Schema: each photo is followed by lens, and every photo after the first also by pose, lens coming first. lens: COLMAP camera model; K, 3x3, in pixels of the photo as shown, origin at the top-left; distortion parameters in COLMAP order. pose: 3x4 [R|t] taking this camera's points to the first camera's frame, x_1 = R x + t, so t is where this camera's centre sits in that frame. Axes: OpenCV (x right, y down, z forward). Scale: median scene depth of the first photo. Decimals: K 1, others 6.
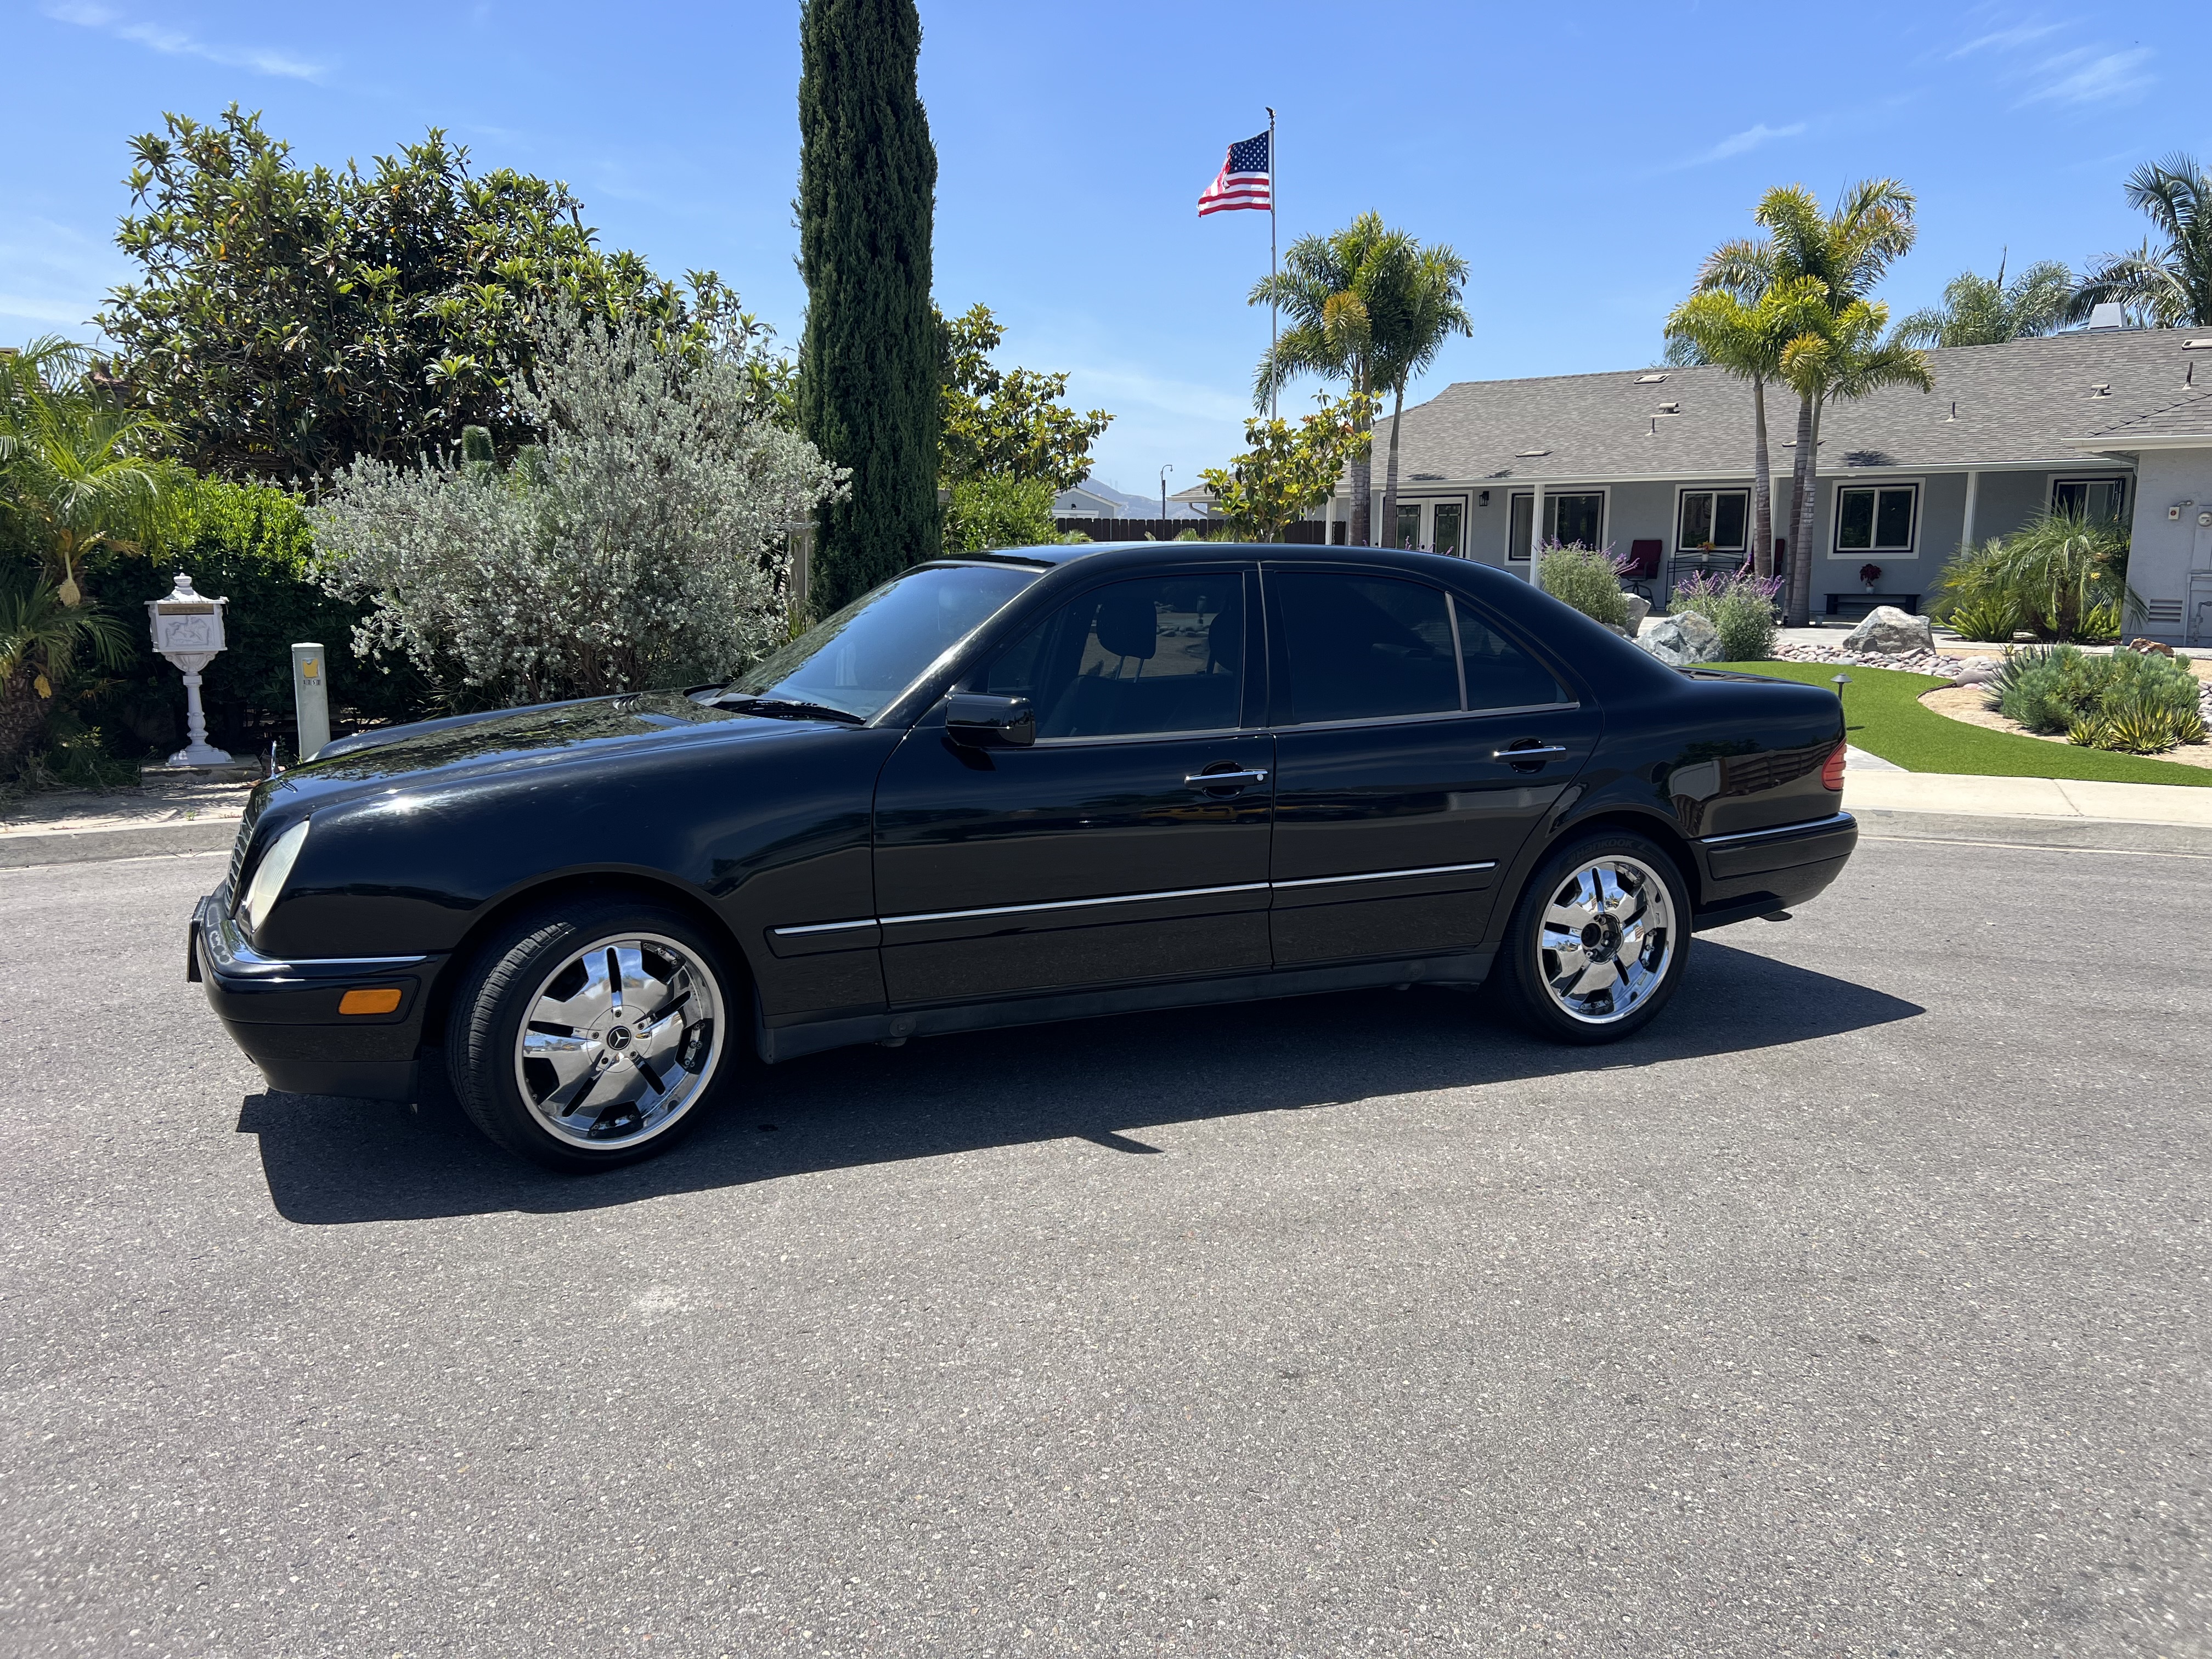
lens RADIAL K [[1683.2, 0, 1110.5], [0, 1683.2, 822.3], [0, 0, 1]] dist [0.045821, -0.055999]
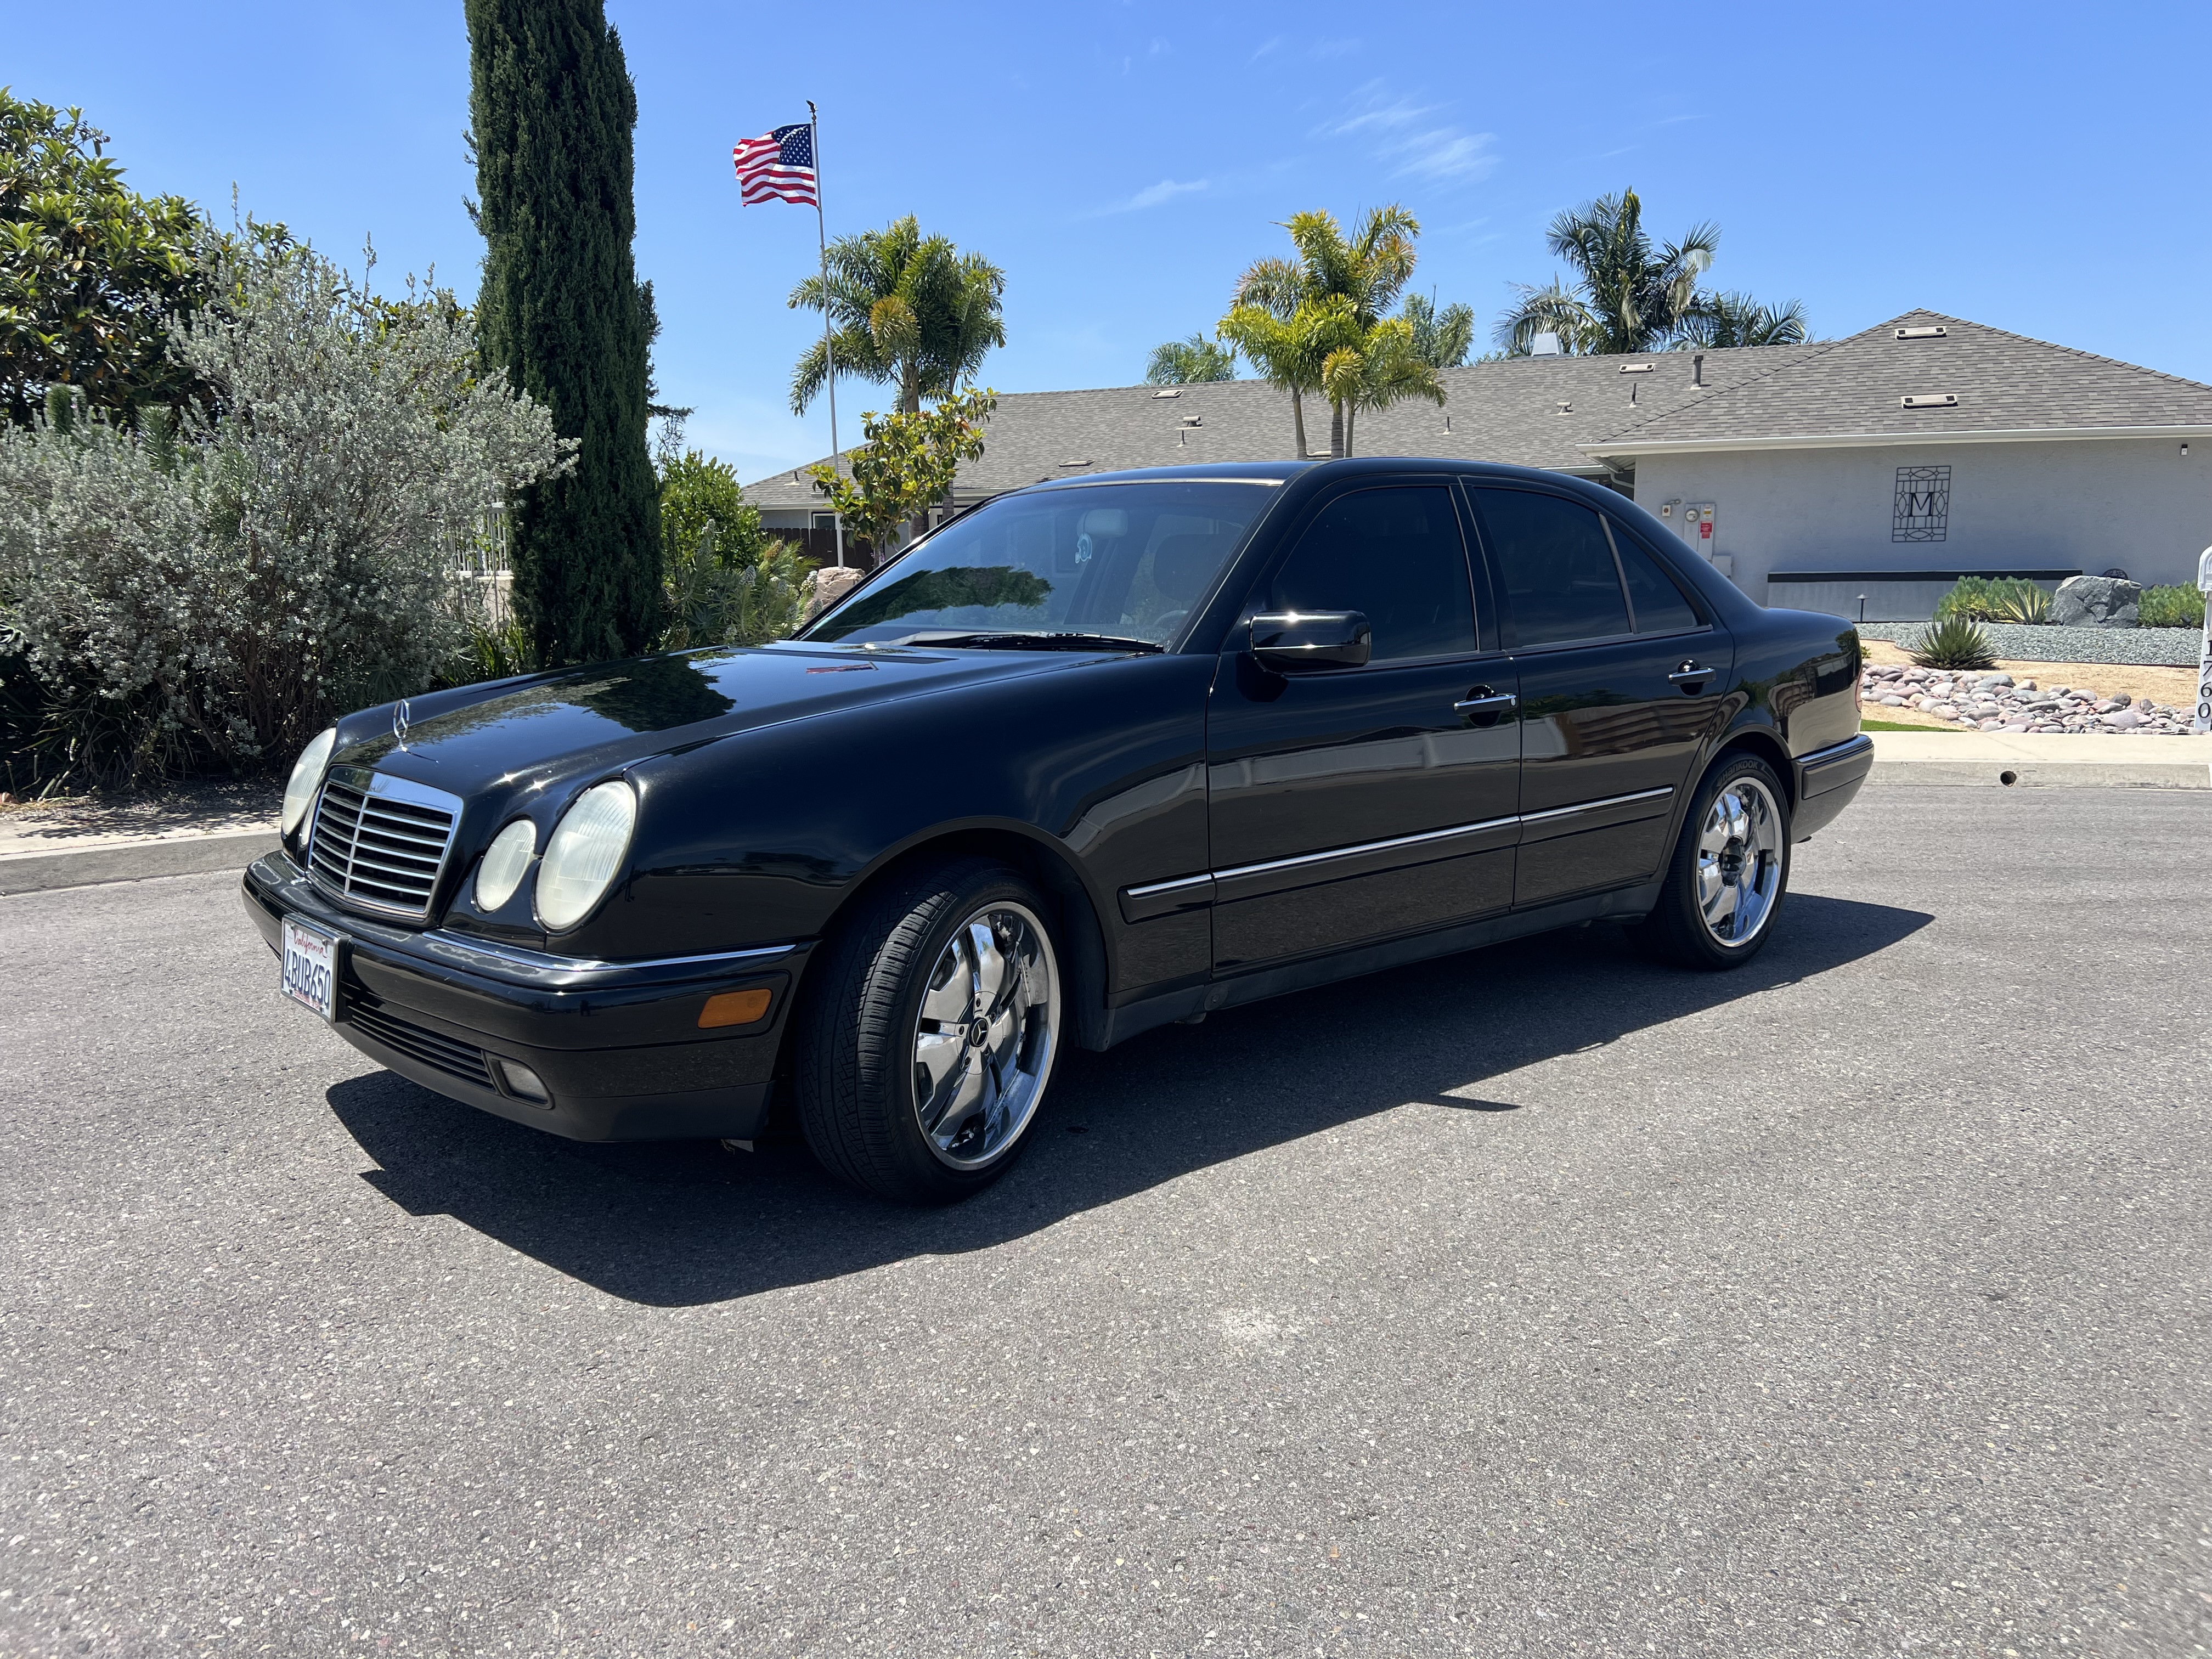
lens RADIAL K [[1683.2, 0, 1092.8], [0, 1683.2, 847.3], [0, 0, 1]] dist [0.045821, -0.055999]
pose [[0.950848, -0.063209, 0.303138, -0.169799], [0.063225, 0.997951, 0.009770, 0.011947], [-0.303135, 0.009877, 0.952897, 0.073547]]
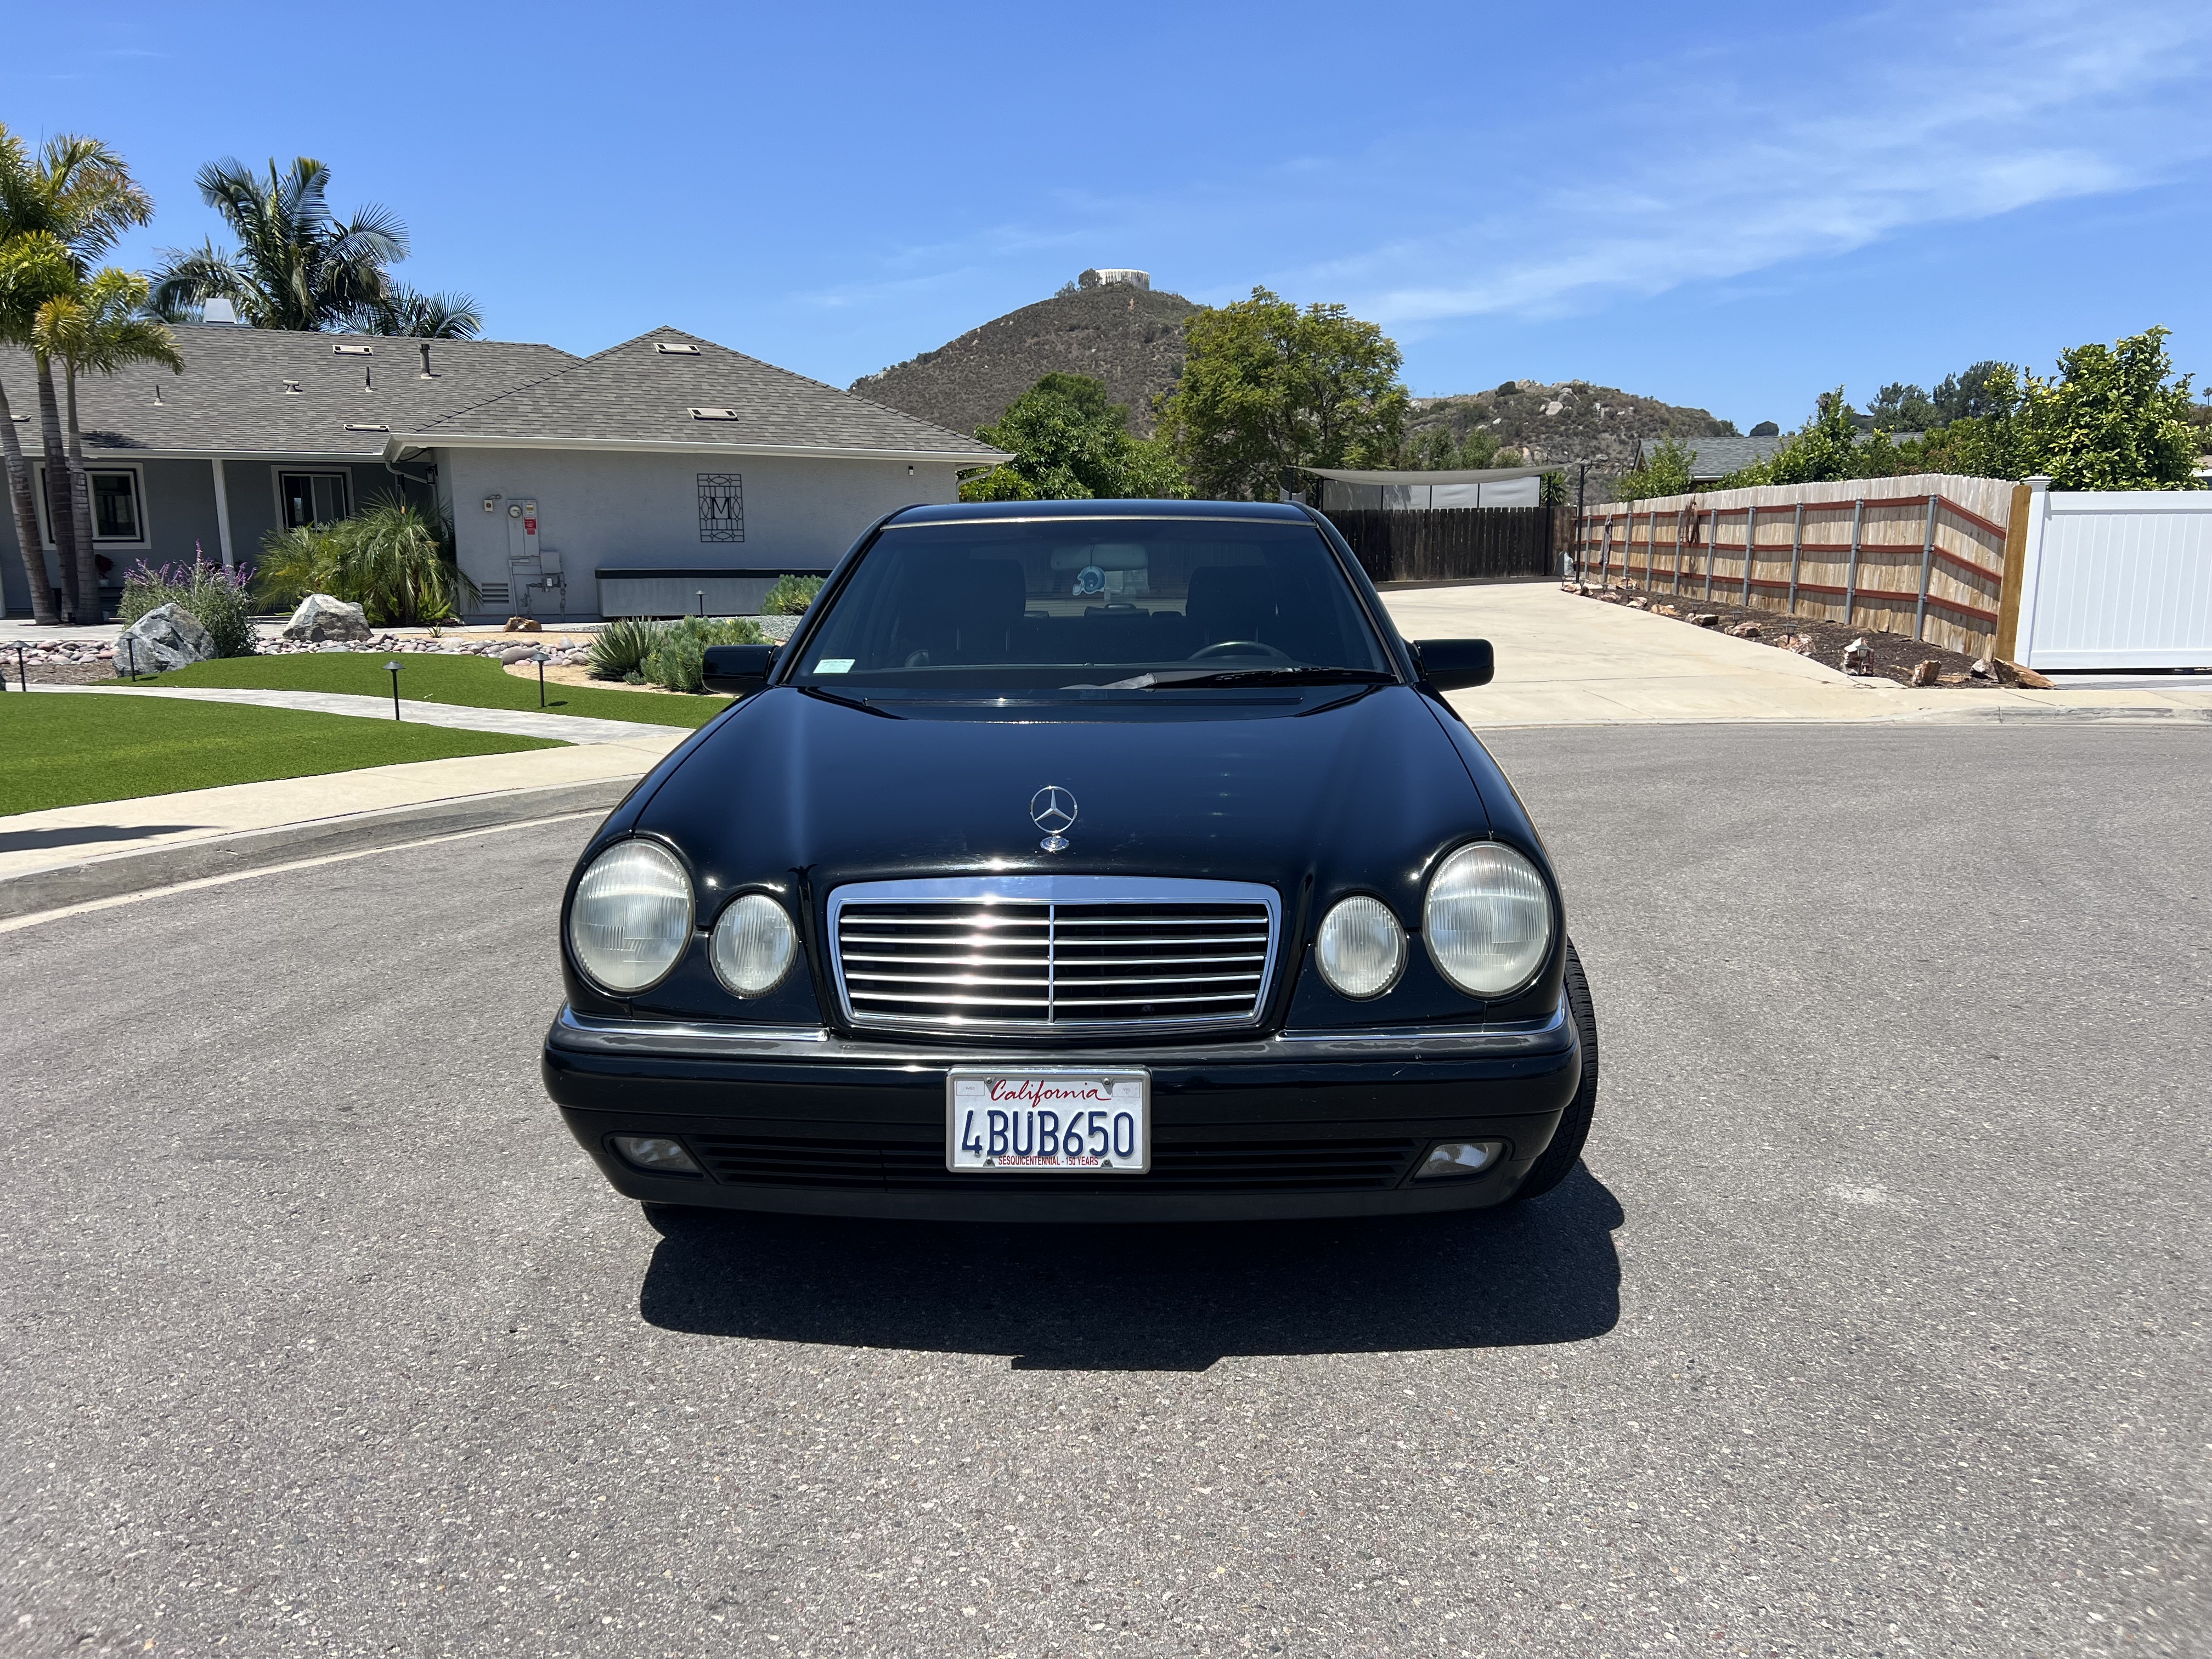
lens RADIAL K [[1683.2, 0, 1109.5], [0, 1683.2, 852.6], [0, 0, 1]] dist [0.045821, -0.055999]
pose [[0.421184, -0.165185, 0.891806, -0.413010], [0.148741, 0.982542, 0.111744, -0.035578], [-0.894695, 0.085584, 0.438401, 0.280272]]
